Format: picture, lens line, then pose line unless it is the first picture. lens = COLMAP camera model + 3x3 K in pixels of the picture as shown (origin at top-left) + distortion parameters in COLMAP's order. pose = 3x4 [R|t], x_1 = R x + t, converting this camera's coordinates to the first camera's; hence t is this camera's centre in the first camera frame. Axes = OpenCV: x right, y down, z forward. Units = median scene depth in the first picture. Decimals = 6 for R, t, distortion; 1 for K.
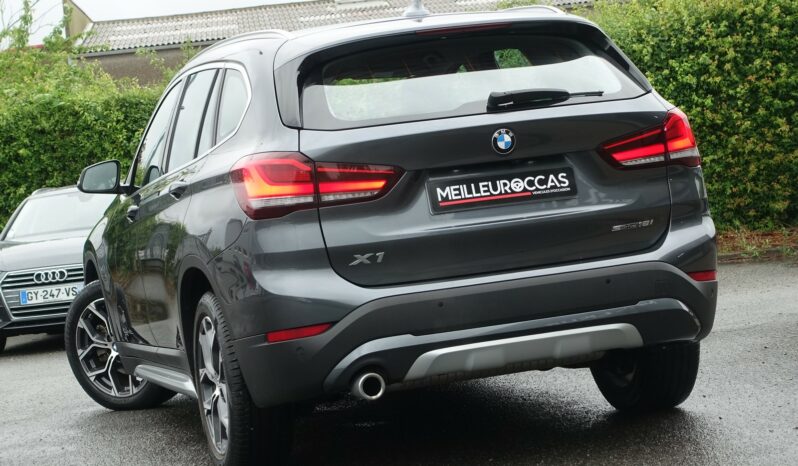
lens RADIAL K [[1933.4, 0, 399.0], [0, 1933.4, 233.0], [0, 0, 1]] dist [-0.089911, -0.503407]
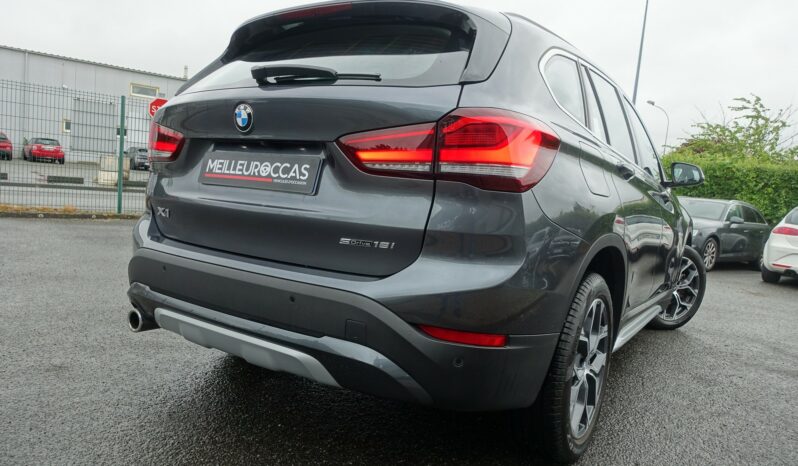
lens RADIAL K [[549.3, 0, 399.0], [0, 549.3, 233.0], [0, 0, 1]] dist [-0.004075, -0.000213]
pose [[0.622826, 0.223023, -0.749899, 0.306301], [-0.176230, 0.973868, 0.143265, -0.044114], [0.762254, 0.042925, 0.645853, 0.879934]]
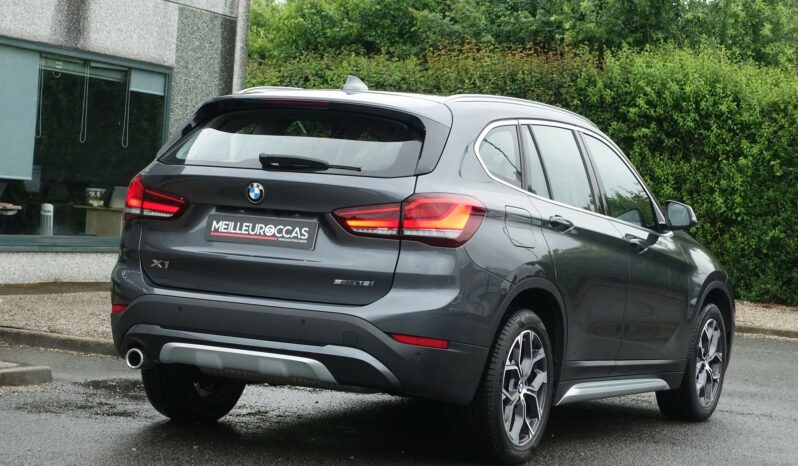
lens RADIAL K [[1933.4, 0, 399.0], [0, 1933.4, 233.0], [0, 0, 1]] dist [-0.089911, -0.503407]
pose [[0.706542, 0.172614, -0.686297, 0.967617], [-0.177711, 0.981997, 0.064034, -0.116890], [0.684994, 0.076719, 0.724498, 0.161934]]
